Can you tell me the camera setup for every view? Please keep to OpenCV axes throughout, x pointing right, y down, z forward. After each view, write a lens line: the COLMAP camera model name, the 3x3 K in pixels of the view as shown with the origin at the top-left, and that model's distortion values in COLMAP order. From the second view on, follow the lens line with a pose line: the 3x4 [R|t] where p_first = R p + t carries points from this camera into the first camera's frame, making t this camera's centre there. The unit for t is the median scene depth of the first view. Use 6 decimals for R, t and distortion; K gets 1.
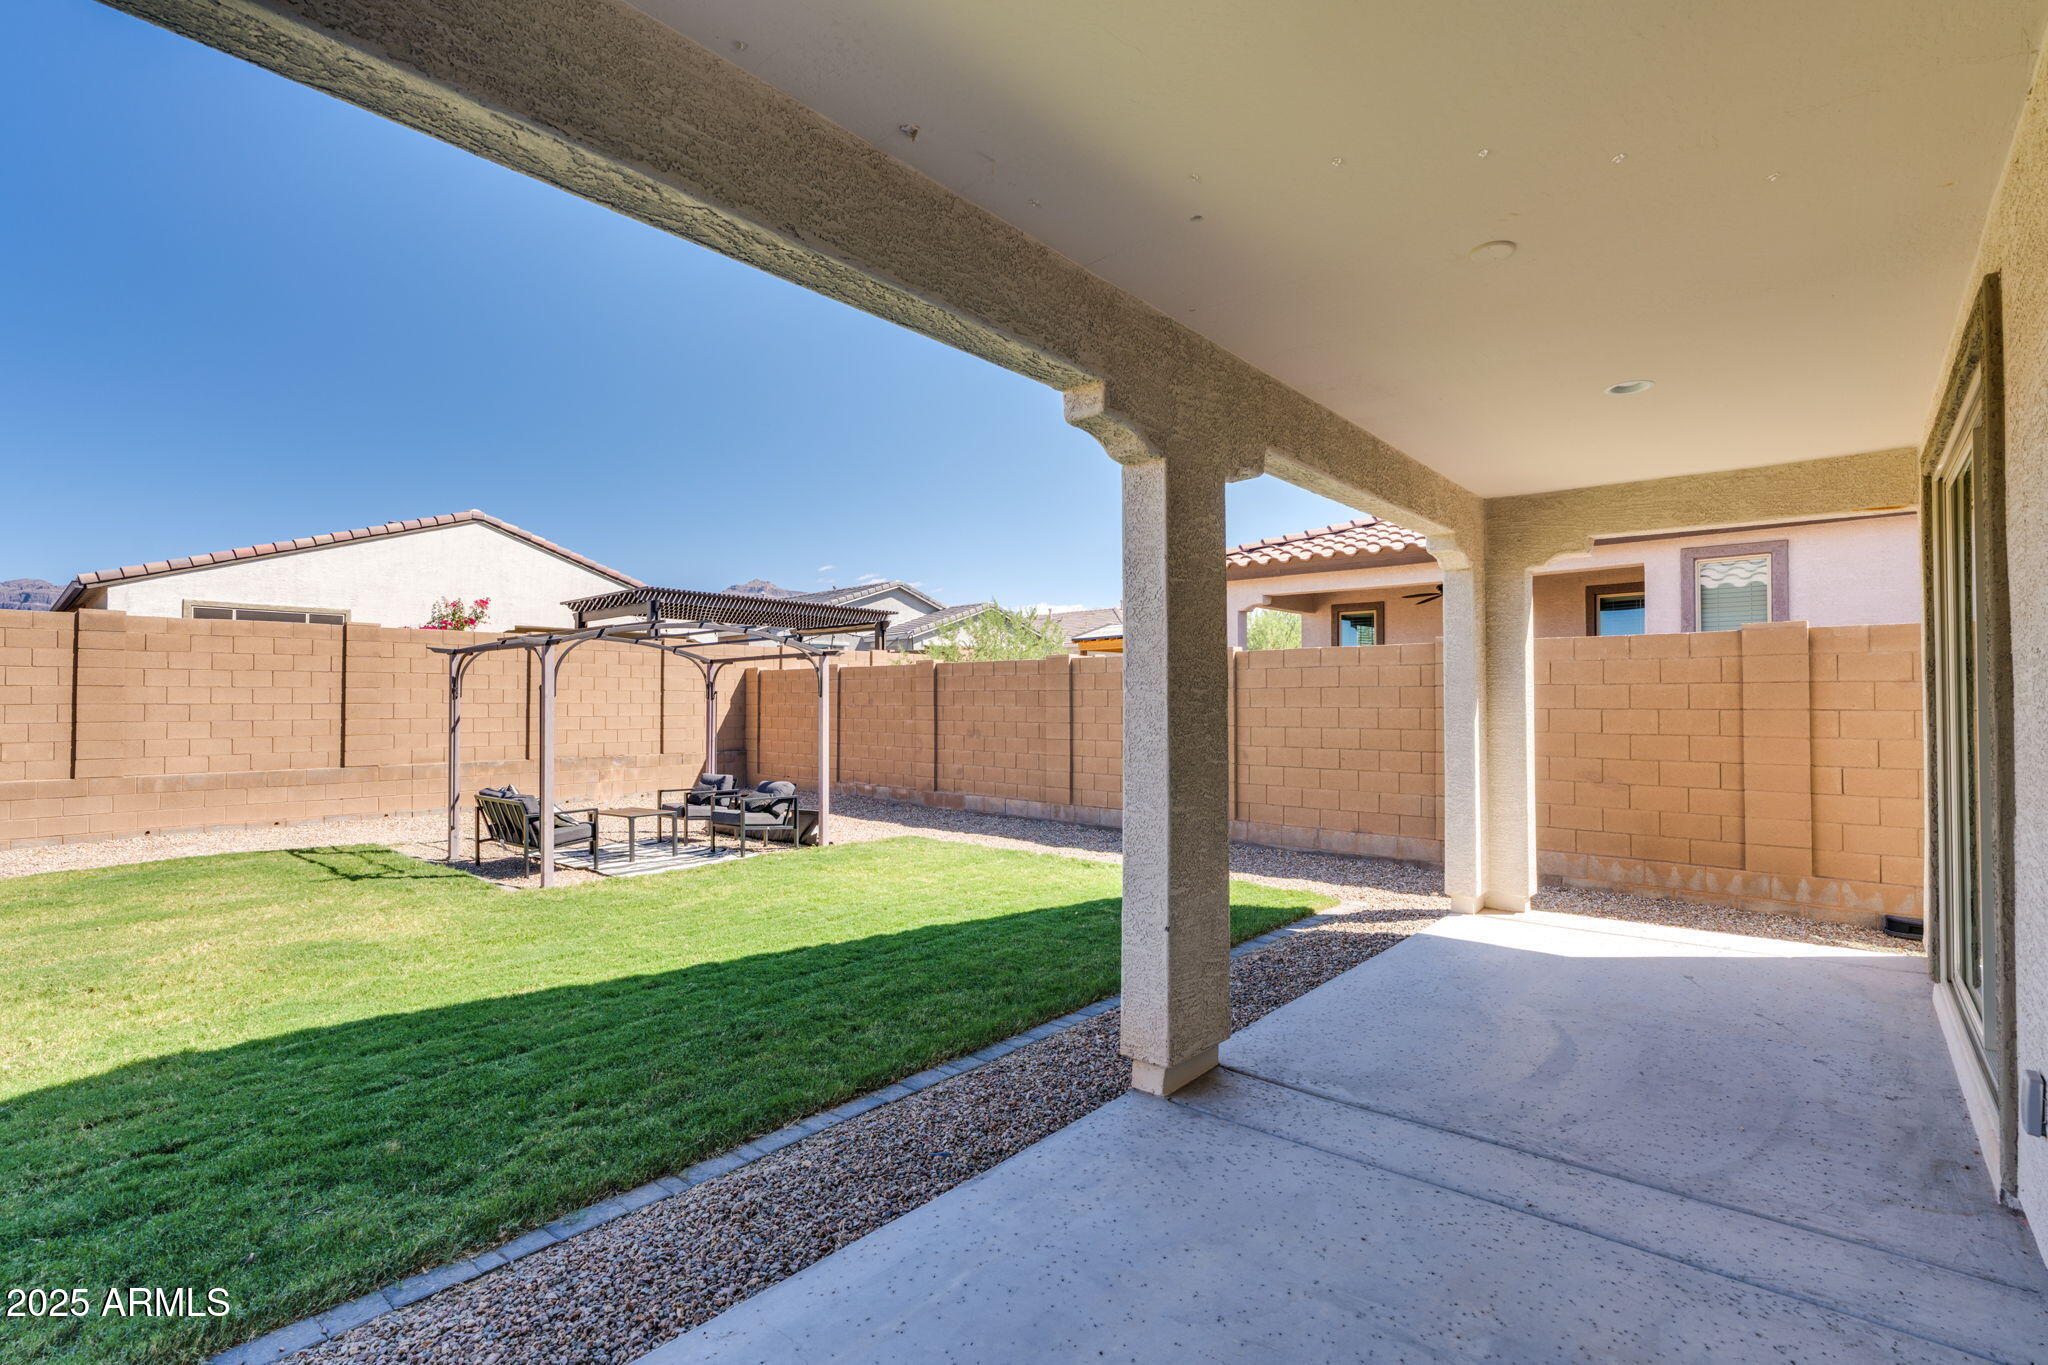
lens RADIAL K [[936.3, 0, 1016.6], [0, 936.3, 679.3], [0, 0, 1]] dist [0.001312, 0.000797]
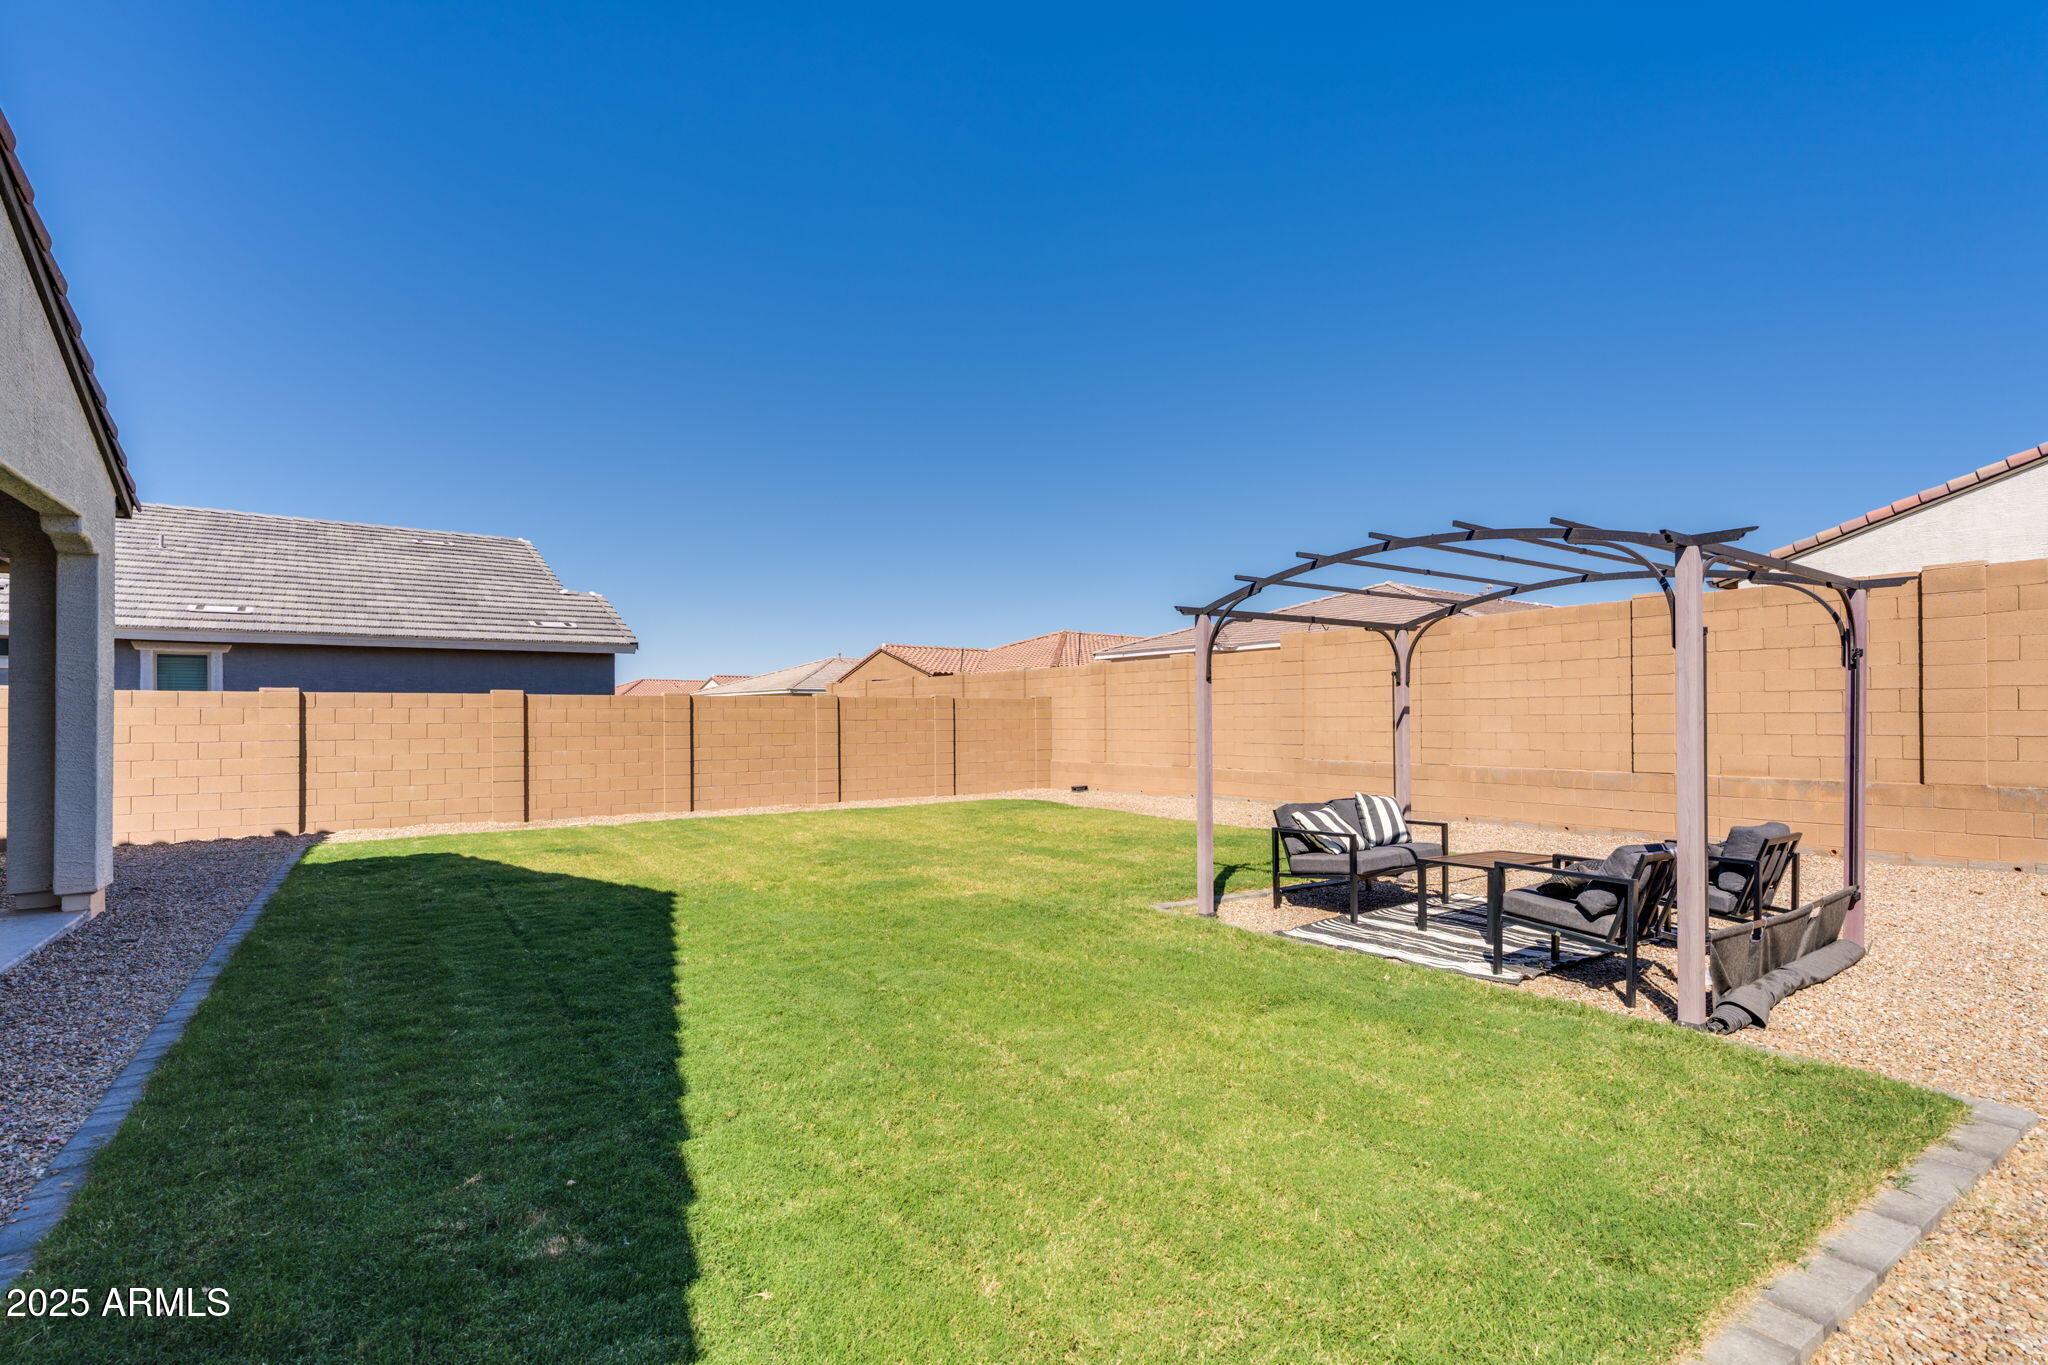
lens RADIAL K [[933.4, 0, 1027.0], [0, 933.4, 711.8], [0, 0, 1]] dist [-0.005315, -0.000283]
pose [[-0.255408, -0.006198, -0.966813, 0.228128], [0.031052, 0.999411, -0.014610, 0.039374], [0.966335, -0.033753, -0.255065, 0.757545]]
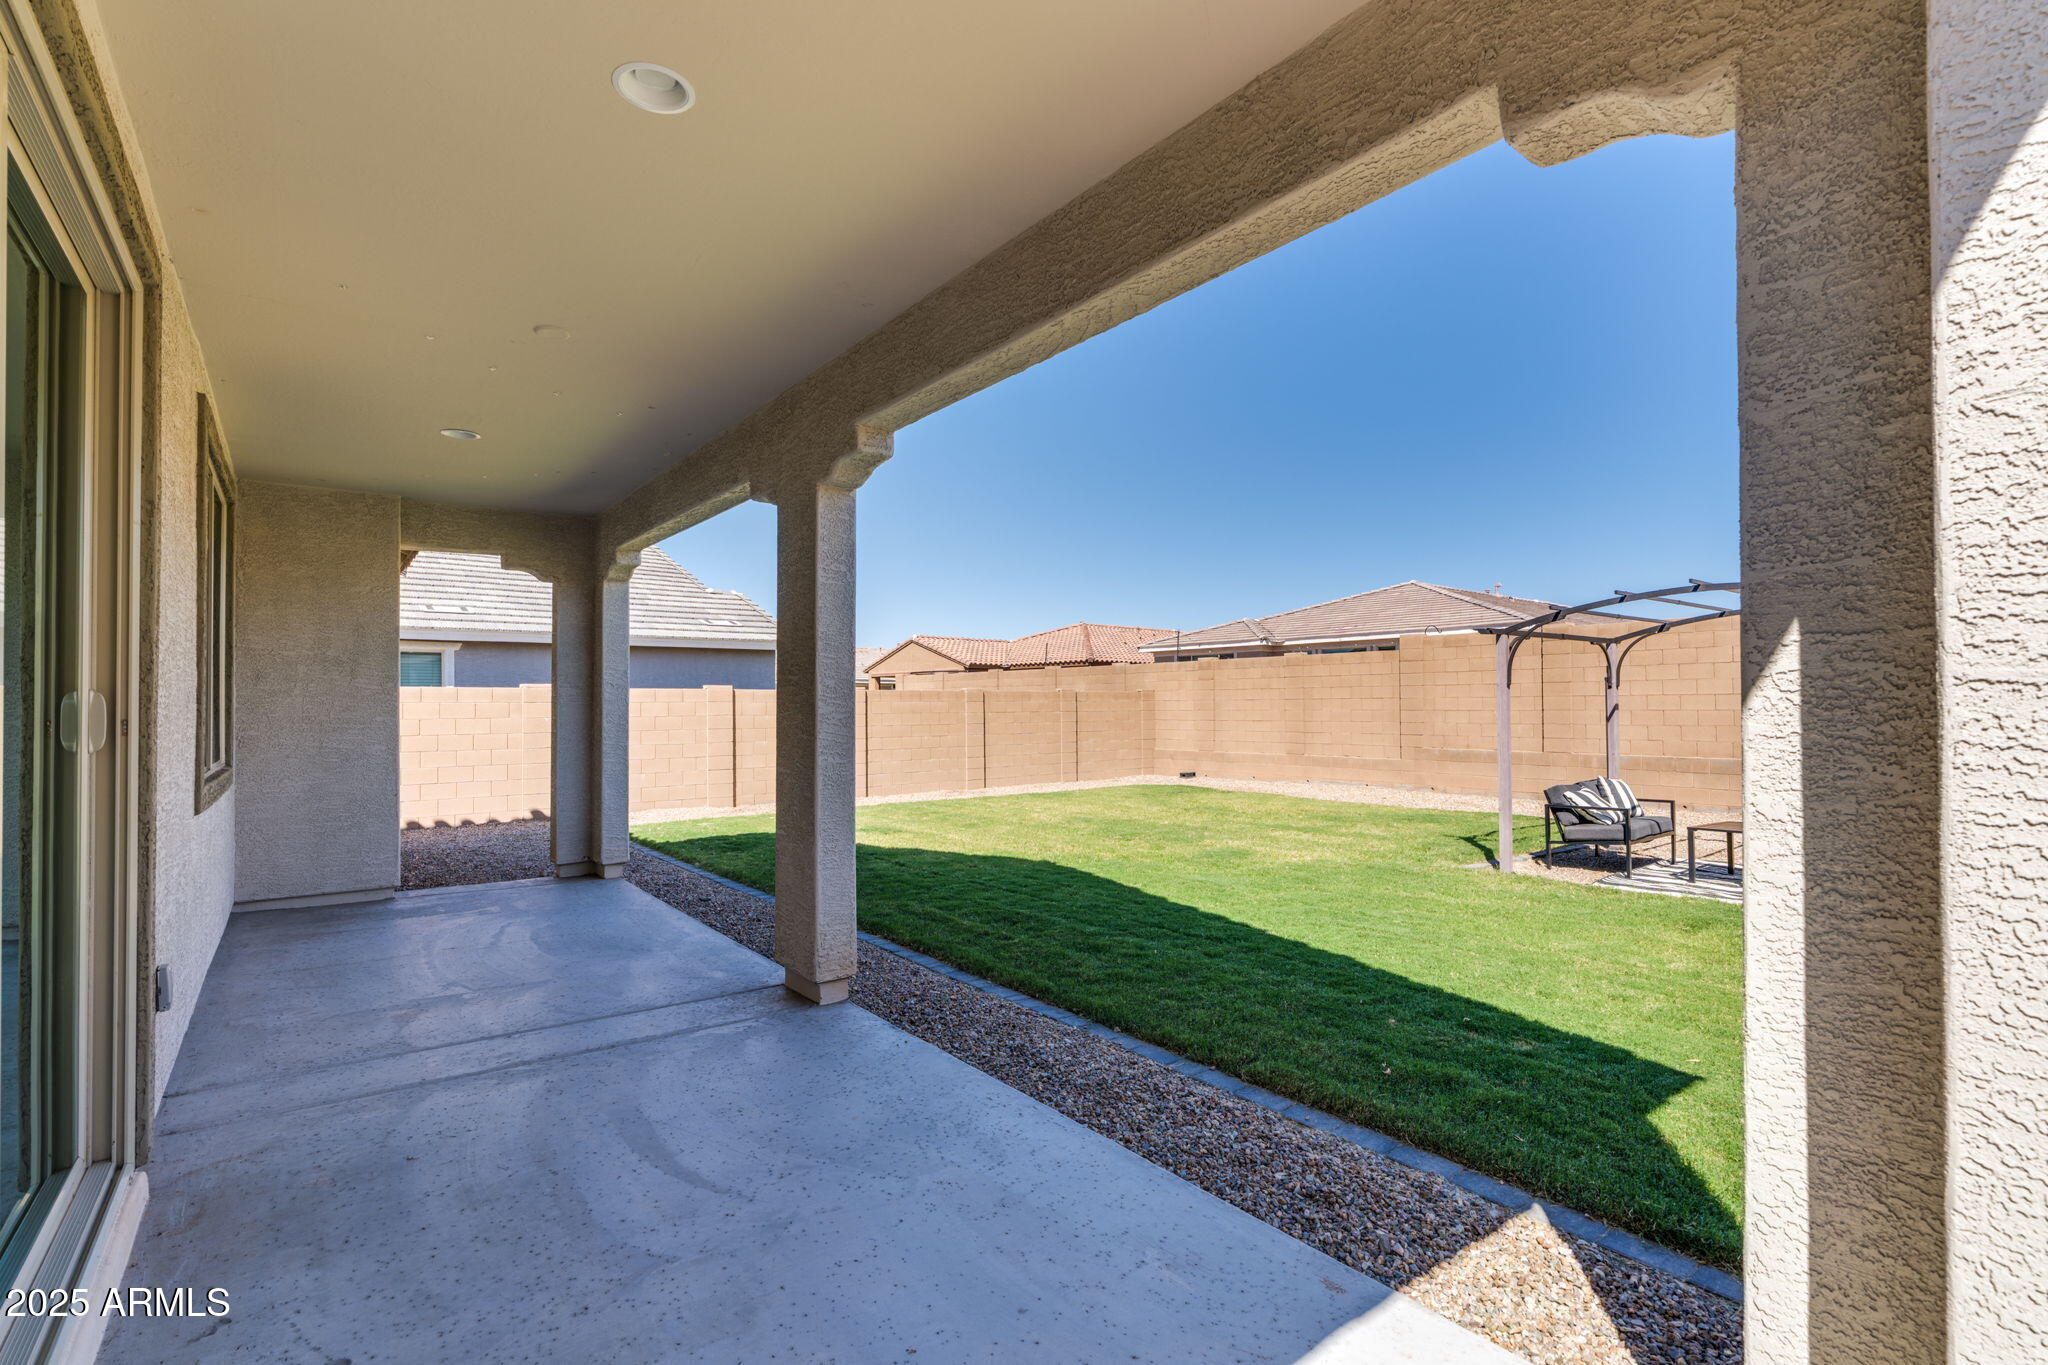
lens RADIAL K [[941.7, 0, 1021.5], [0, 941.7, 692.9], [0, 0, 1]] dist [-0.004045, -0.000105]
pose [[-0.200602, -0.012144, -0.979597, 0.431766], [0.030660, 0.999356, -0.018667, 0.021880], [0.979193, -0.033779, -0.200101, 0.496585]]
